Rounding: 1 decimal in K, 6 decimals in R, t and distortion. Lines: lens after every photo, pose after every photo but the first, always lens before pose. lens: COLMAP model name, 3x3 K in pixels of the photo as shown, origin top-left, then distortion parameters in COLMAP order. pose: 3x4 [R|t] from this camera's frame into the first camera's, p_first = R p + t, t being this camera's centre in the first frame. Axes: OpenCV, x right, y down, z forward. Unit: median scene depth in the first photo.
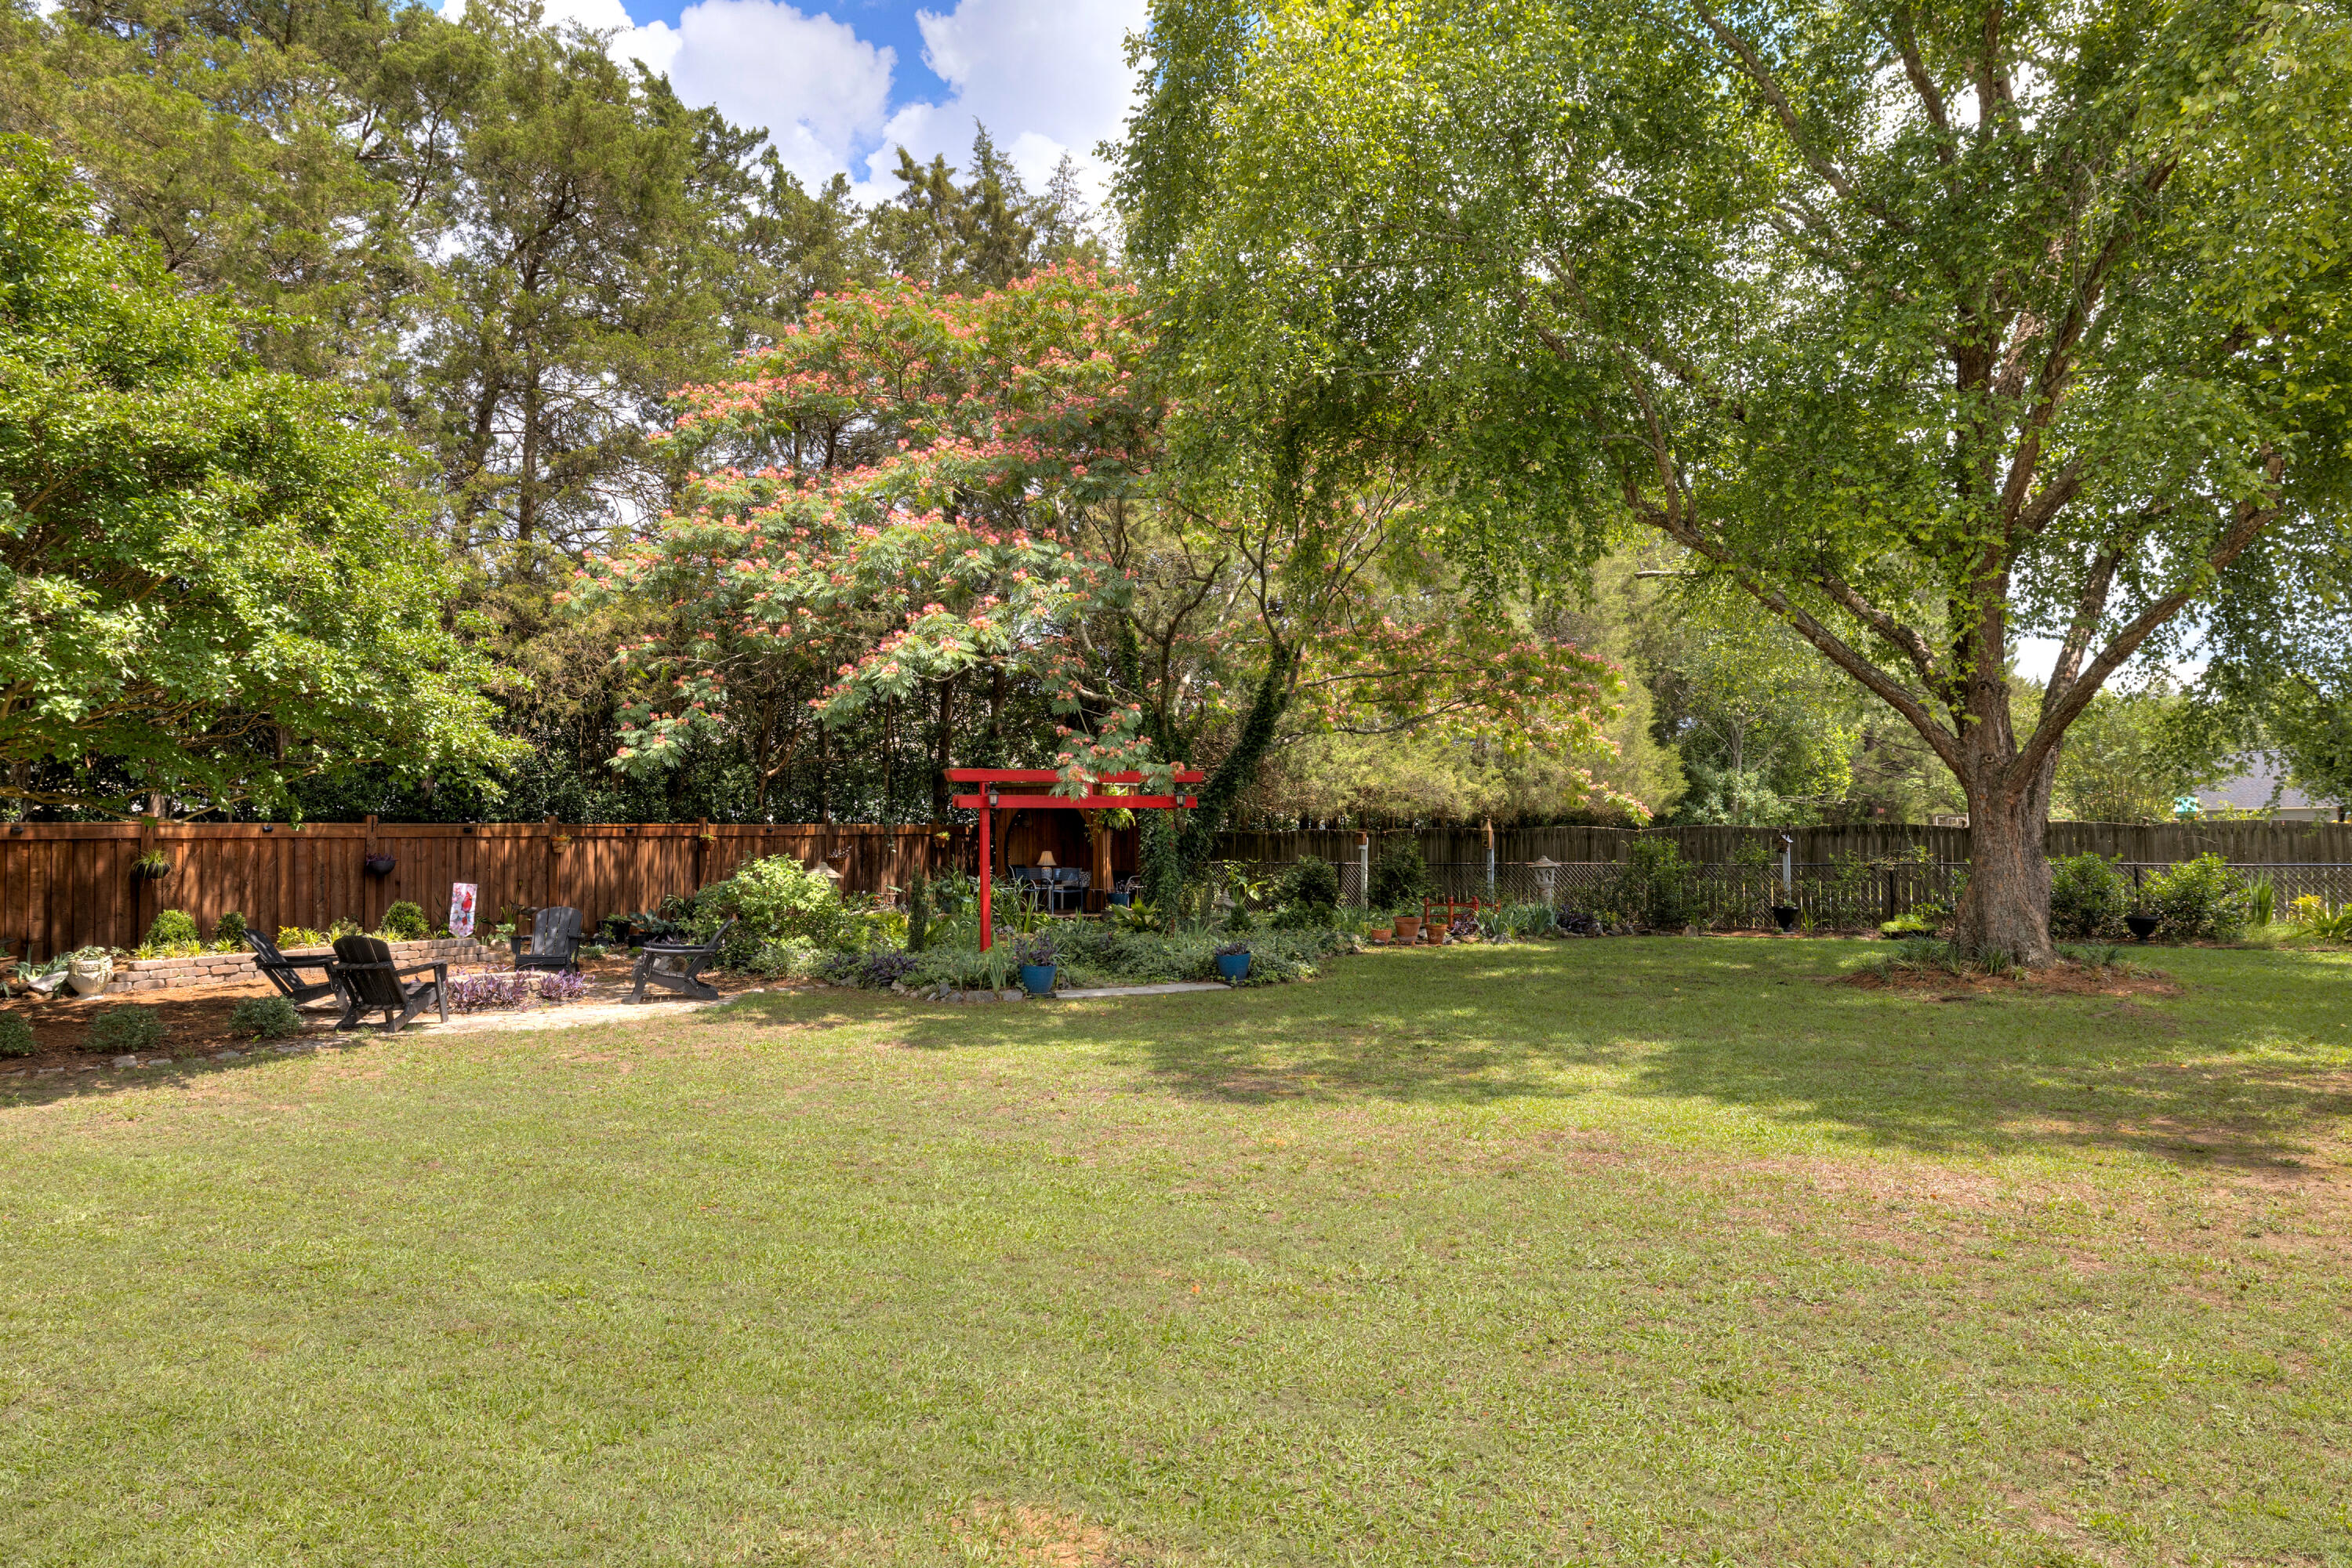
lens RADIAL K [[1508.1, 0, 1173.0], [0, 1508.1, 782.7], [0, 0, 1]] dist [-0.001947, 0.000277]
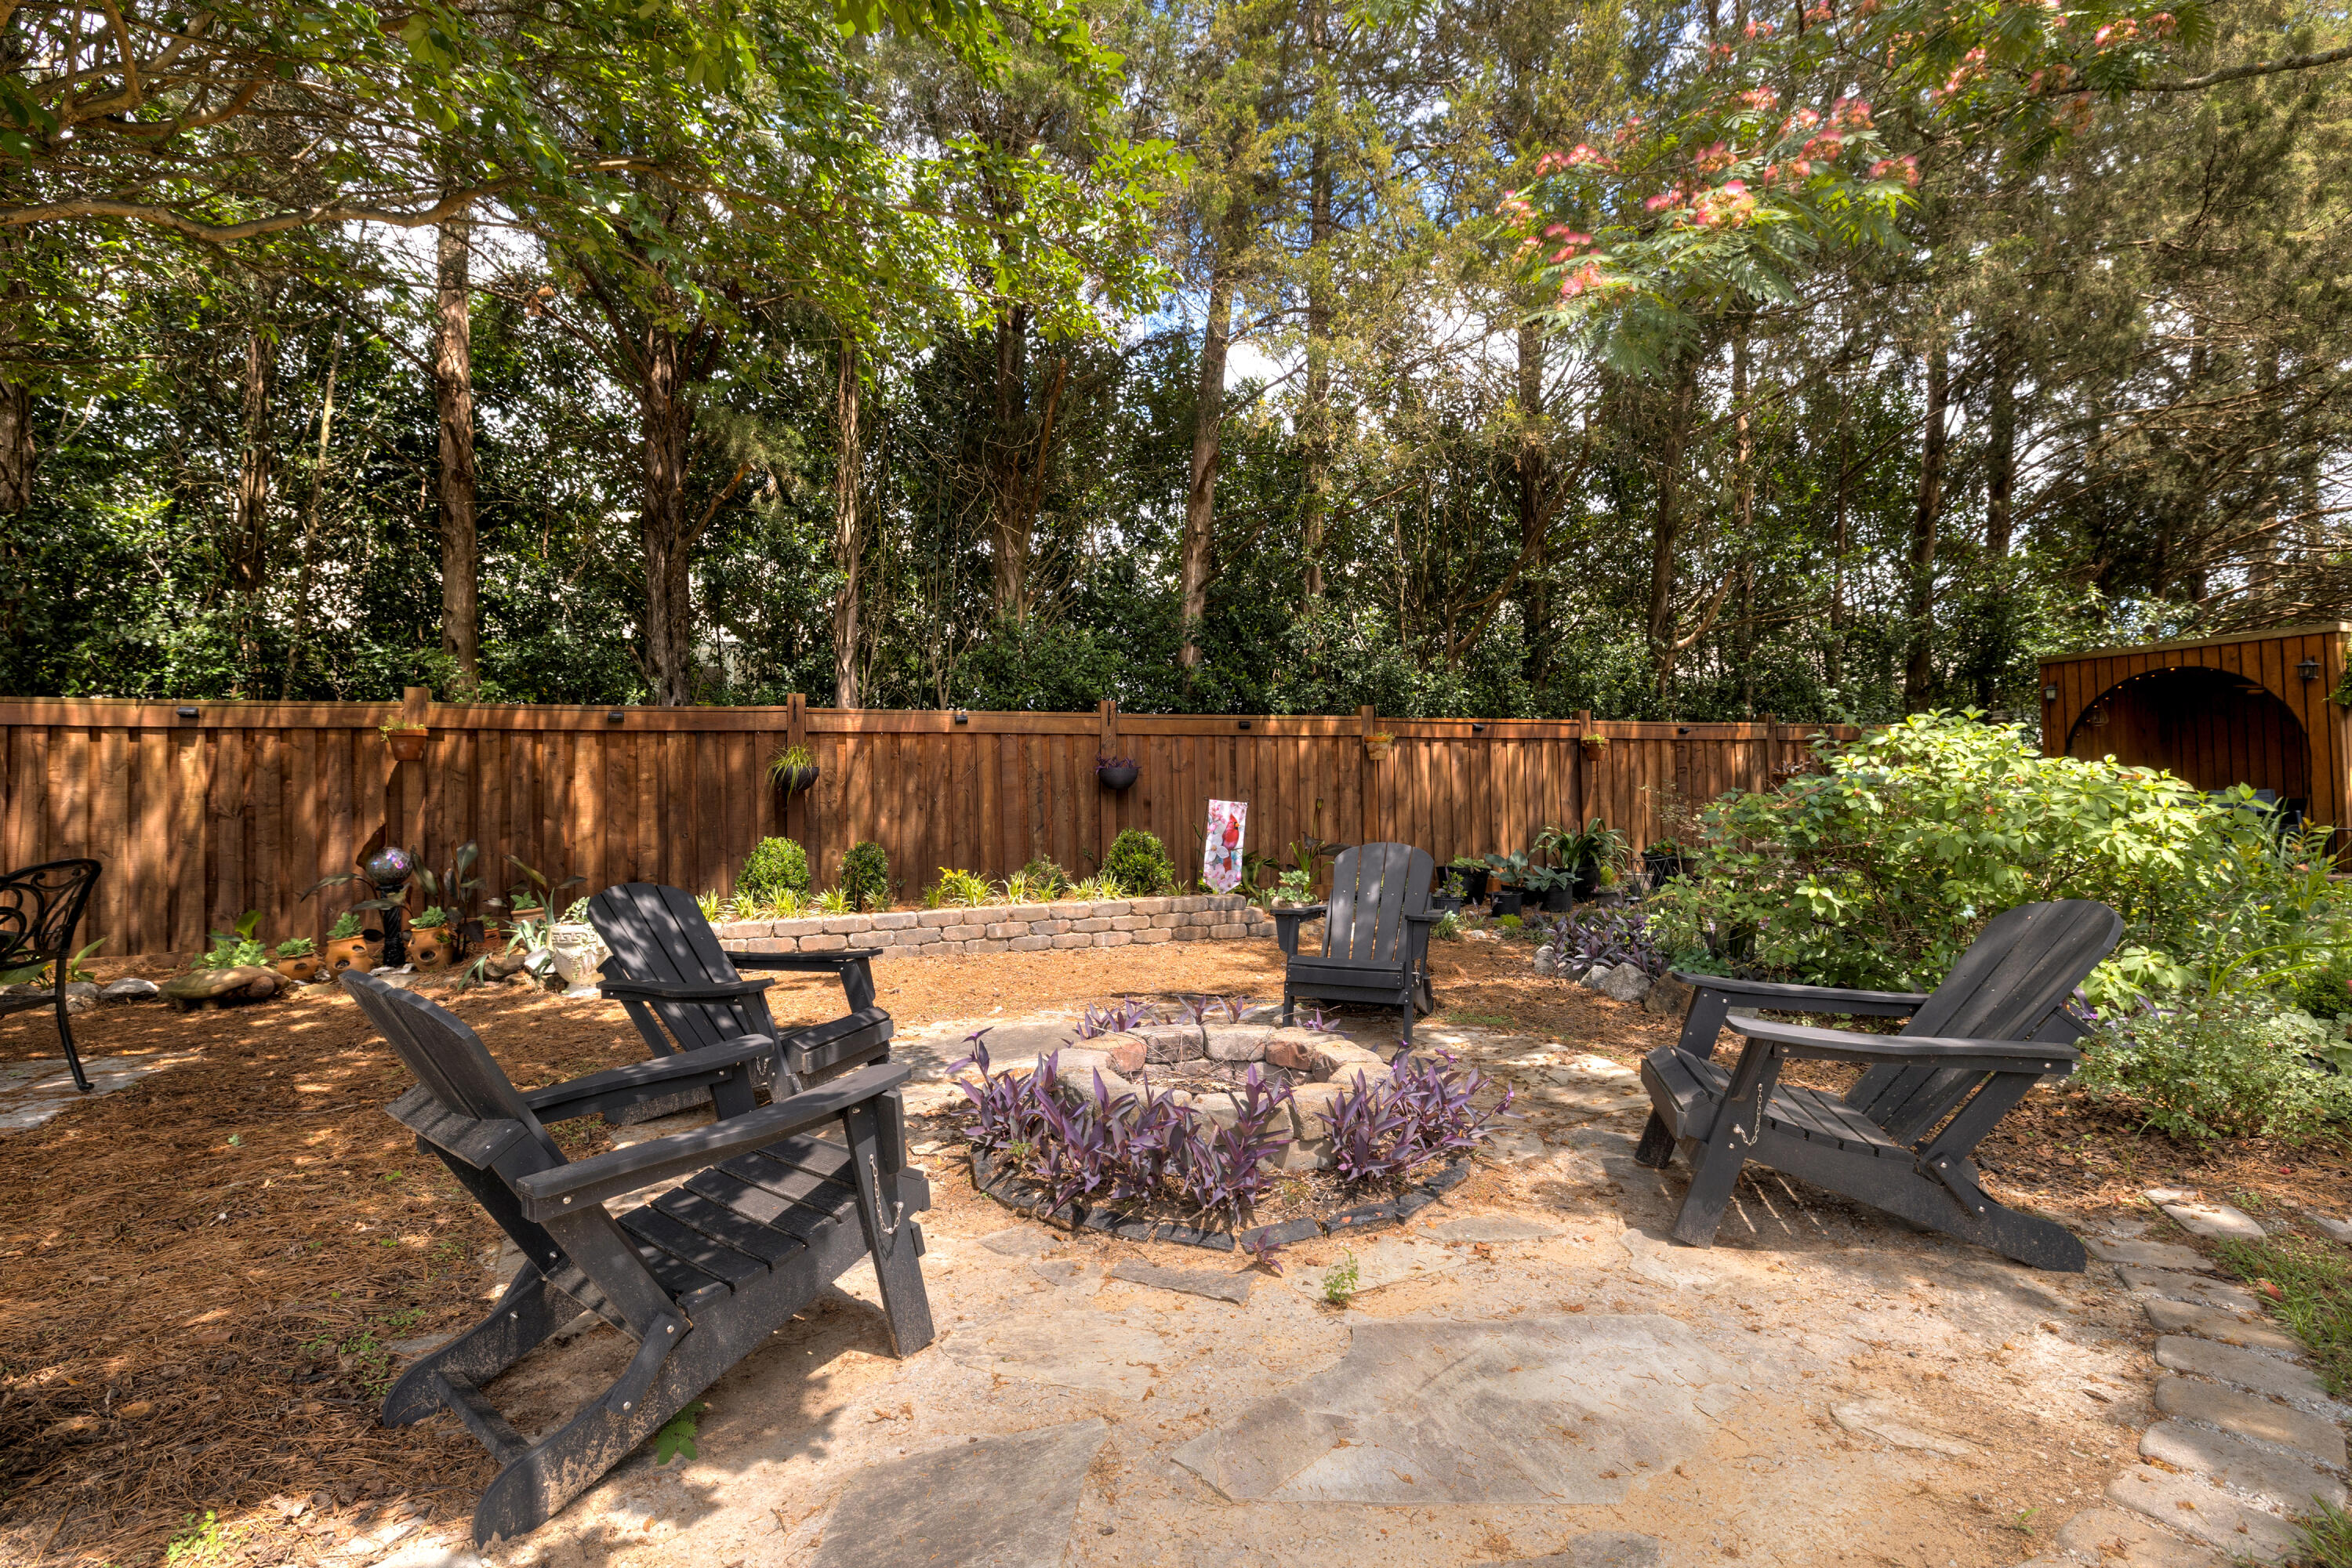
lens RADIAL K [[1074.2, 0, 1171.0], [0, 1074.2, 787.0], [0, 0, 1]] dist [-0.003419, -0.000476]
pose [[0.839848, -0.011315, -0.542704, -0.240494], [0.026112, 0.999467, 0.019570, 0.048655], [0.542194, -0.030607, 0.839696, 0.586163]]
